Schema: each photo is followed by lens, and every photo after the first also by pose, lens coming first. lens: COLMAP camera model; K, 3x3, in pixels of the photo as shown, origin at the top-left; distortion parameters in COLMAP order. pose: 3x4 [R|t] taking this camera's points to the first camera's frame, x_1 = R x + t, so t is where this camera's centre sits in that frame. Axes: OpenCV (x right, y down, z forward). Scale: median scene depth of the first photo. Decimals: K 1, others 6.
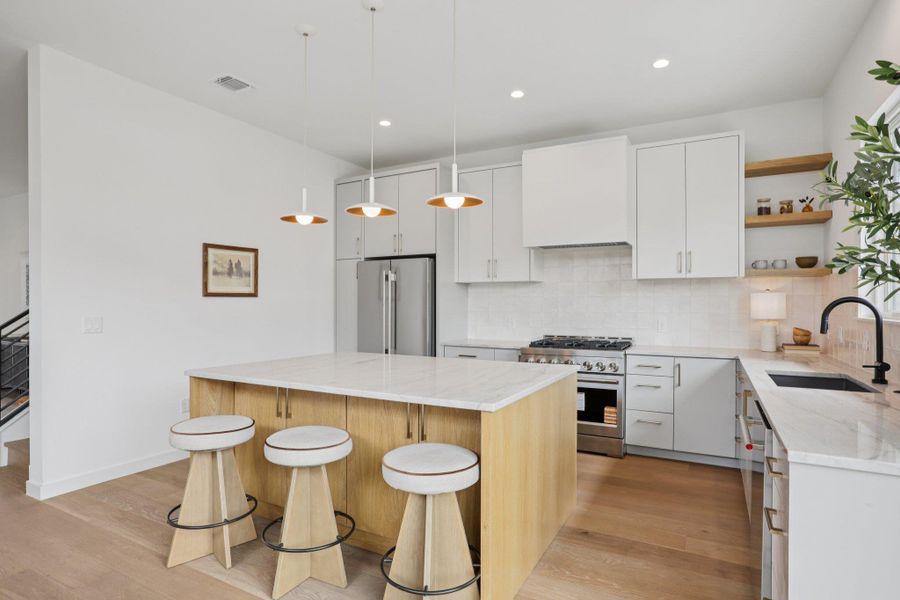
lens RADIAL K [[432.9, 0, 450.0], [0, 432.9, 300.0], [0, 0, 1]] dist [-0.003394, 0.000092]
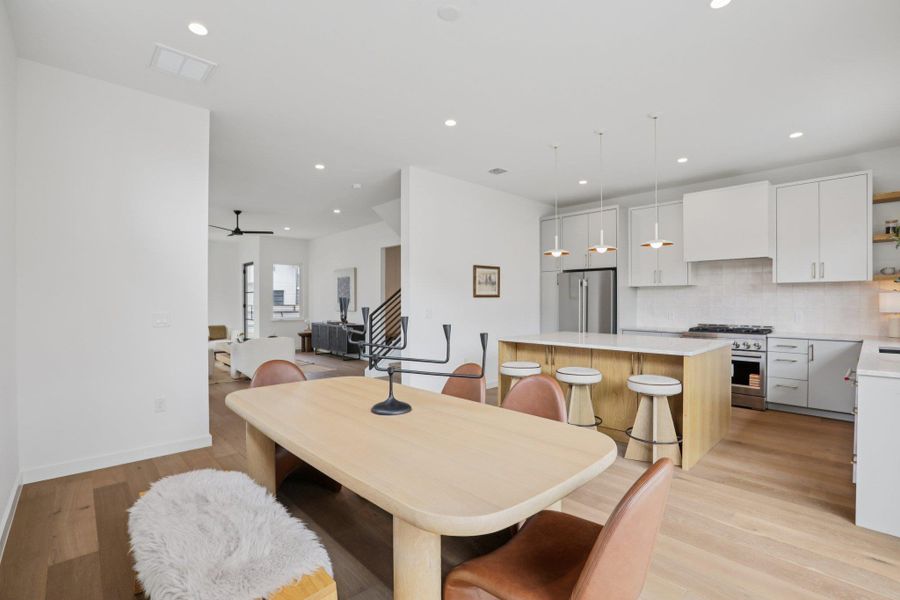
lens RADIAL K [[421.7, 0, 445.8], [0, 421.7, 300.1], [0, 0, 1]] dist [-0.001360, 0.000825]
pose [[0.966425, -0.002025, -0.256942, -0.244109], [0.004161, 0.999961, 0.007770, -0.009680], [0.256916, -0.008578, 0.966396, -0.574940]]
